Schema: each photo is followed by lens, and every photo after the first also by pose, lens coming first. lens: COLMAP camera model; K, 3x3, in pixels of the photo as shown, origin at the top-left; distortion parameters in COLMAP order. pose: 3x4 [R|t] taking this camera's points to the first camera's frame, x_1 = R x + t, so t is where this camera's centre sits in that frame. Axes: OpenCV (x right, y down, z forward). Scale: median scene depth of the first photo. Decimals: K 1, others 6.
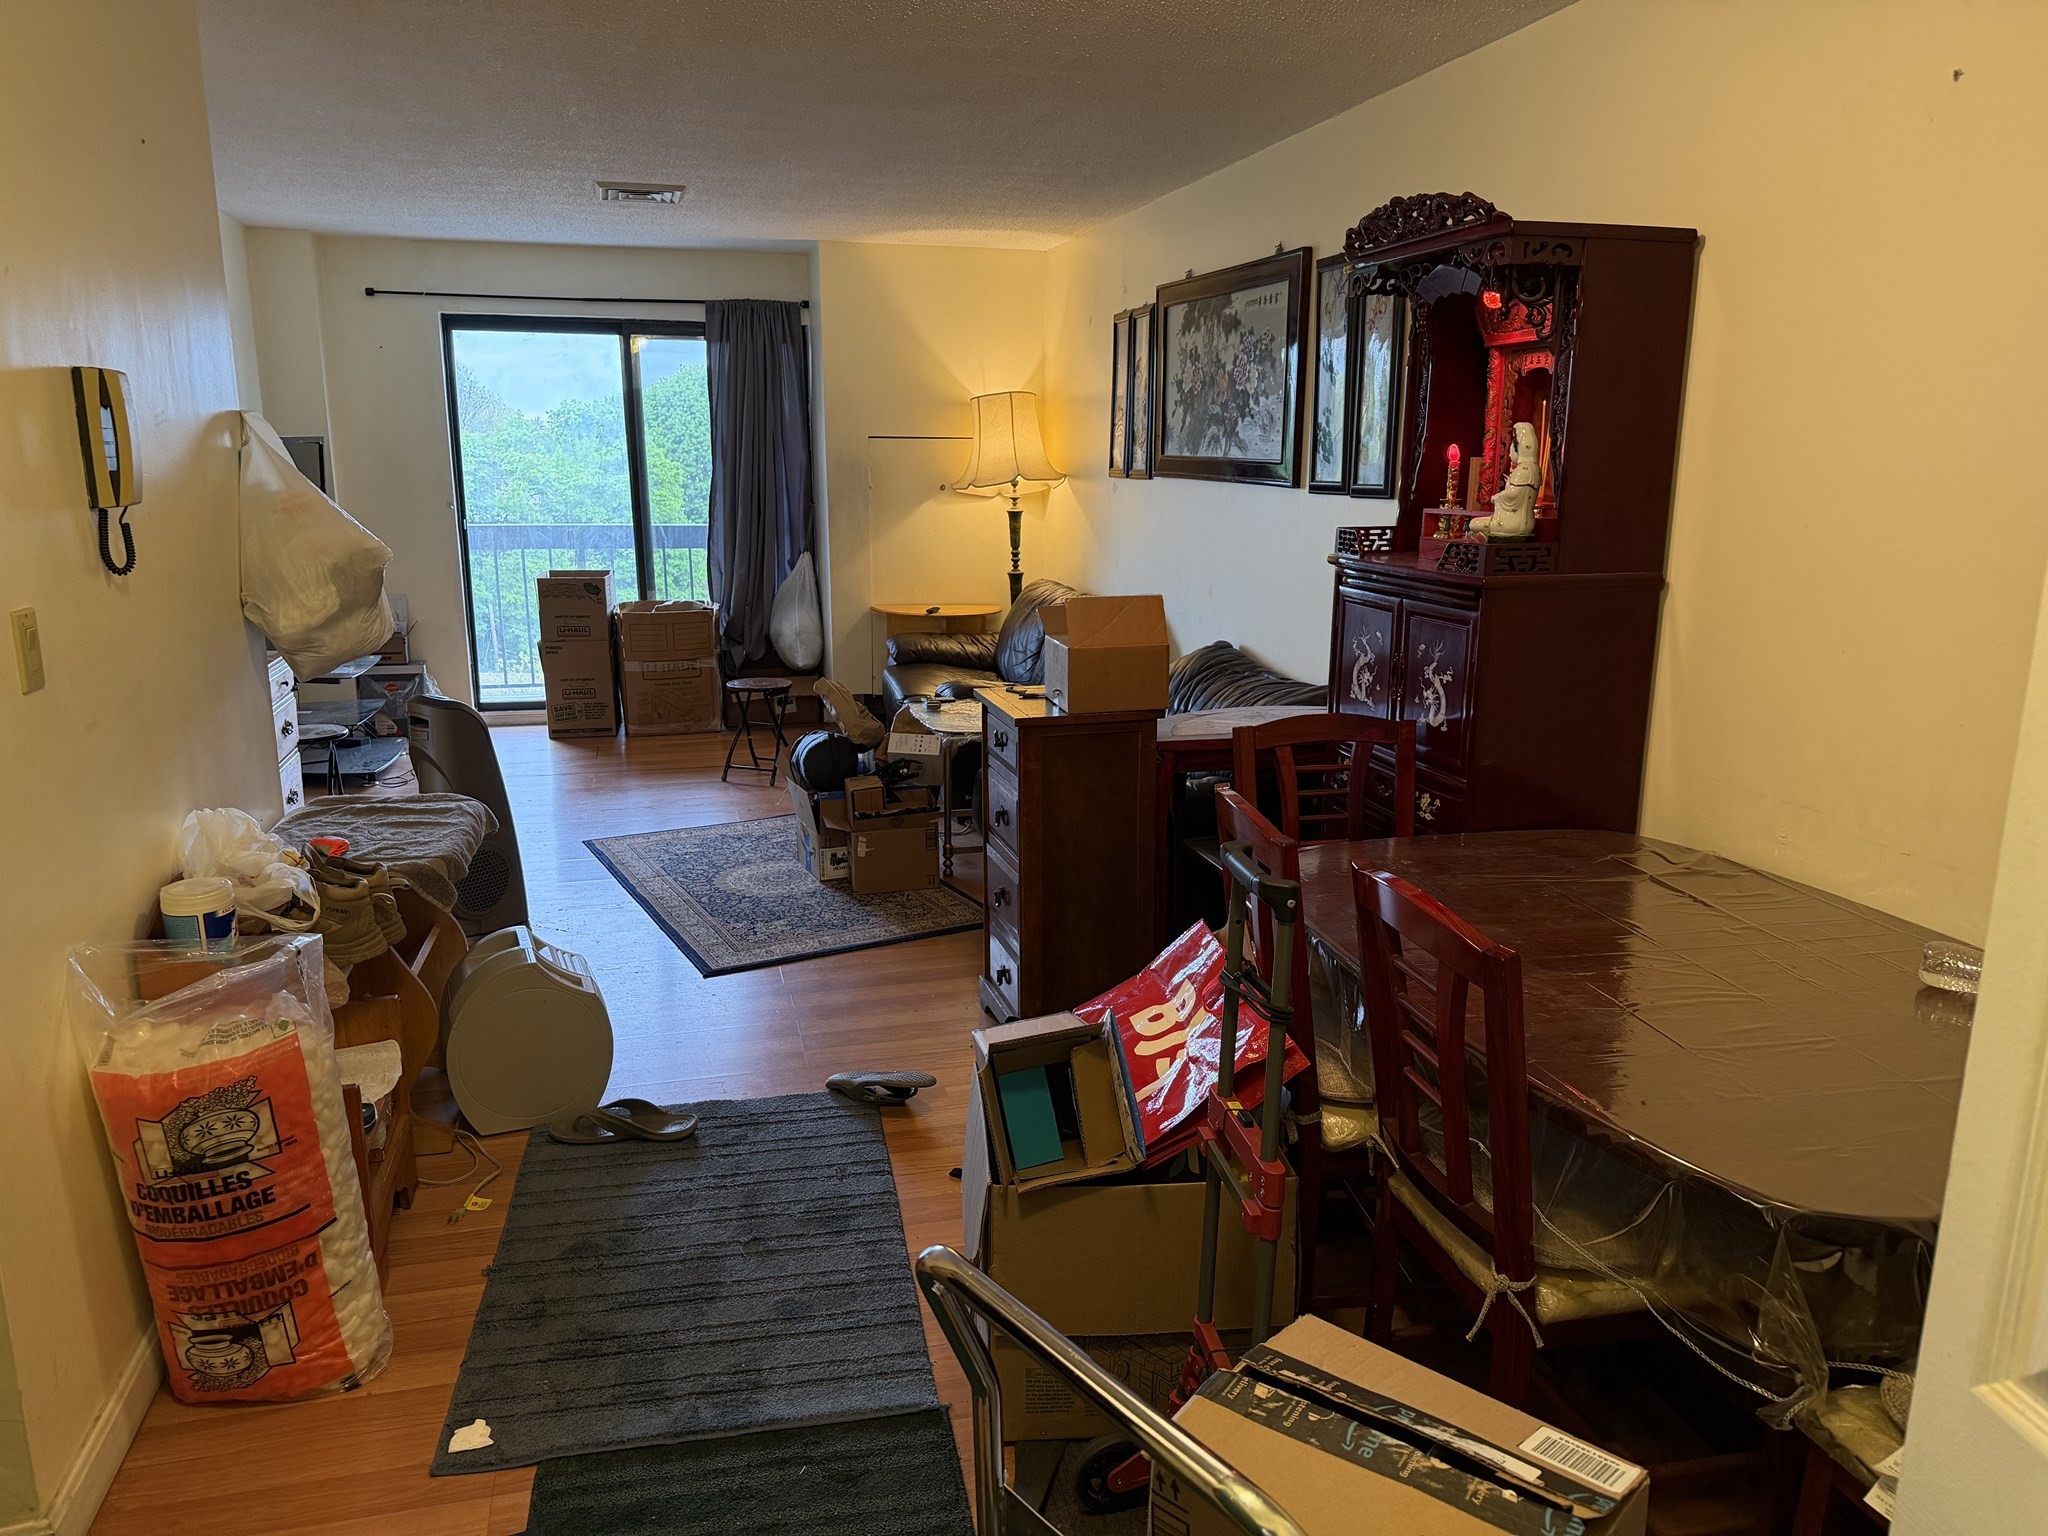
lens RADIAL K [[1452.7, 0, 1027.9], [0, 1452.7, 768.3], [0, 0, 1]] dist [0.065613, -0.014130]
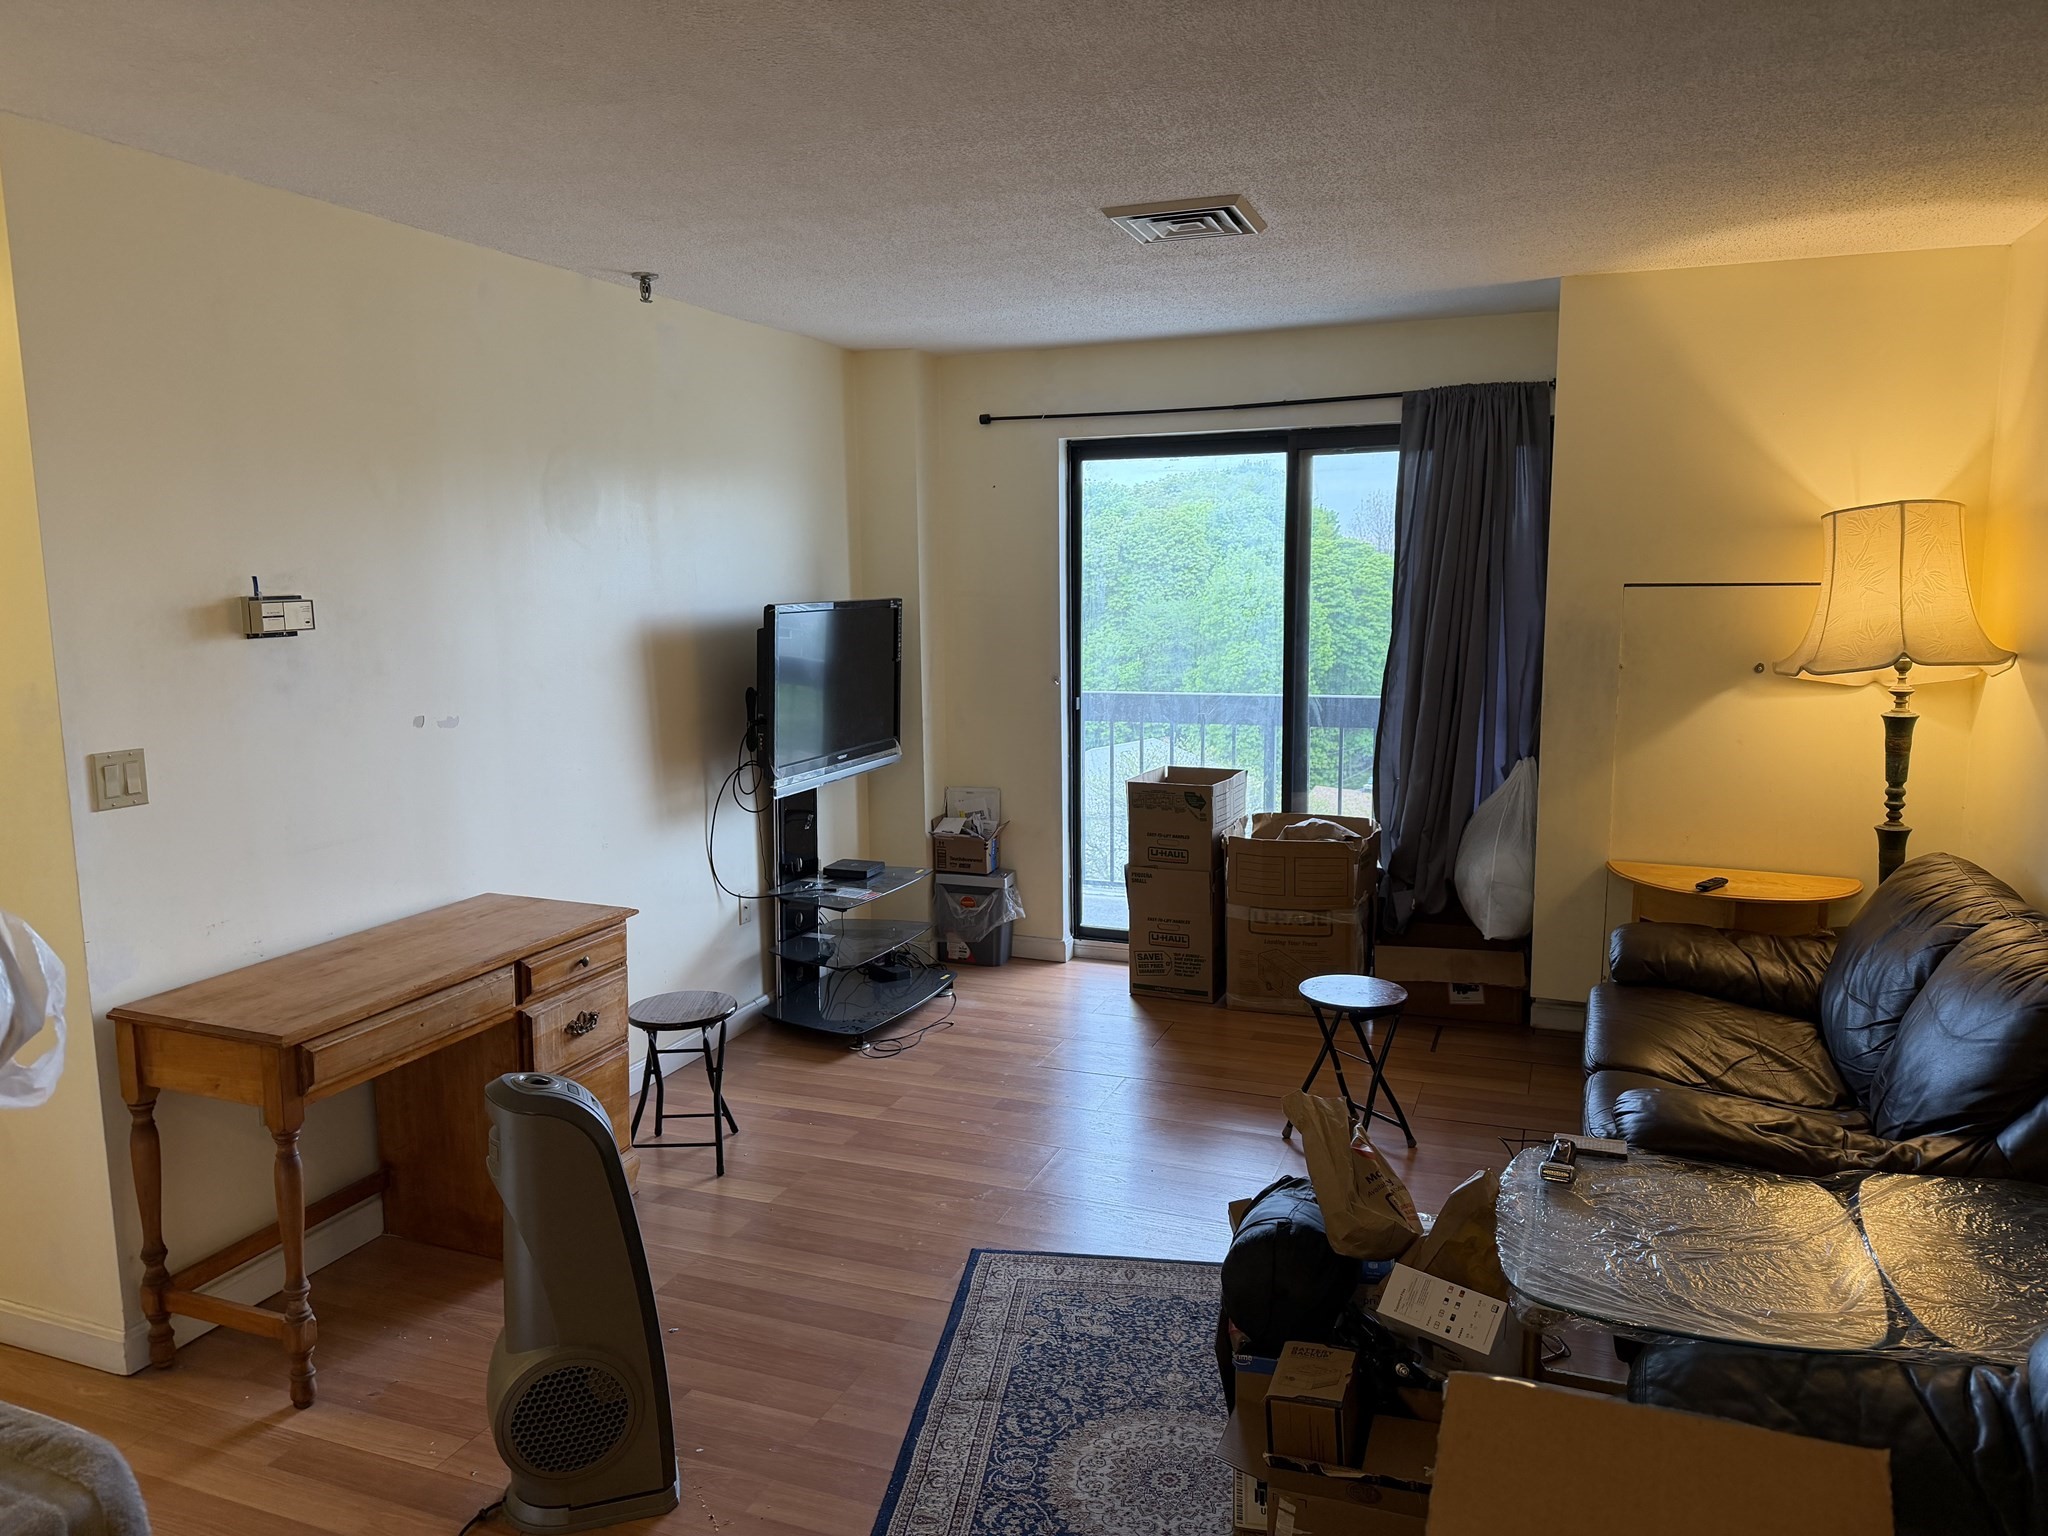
lens RADIAL K [[1452.7, 0, 1023.9], [0, 1452.7, 781.9], [0, 0, 1]] dist [0.065613, -0.014130]
pose [[0.822259, 0.070035, -0.564788, 0.035761], [-0.114457, 0.992472, -0.043567, -0.089834], [0.557486, 0.100467, 0.824085, 0.361194]]
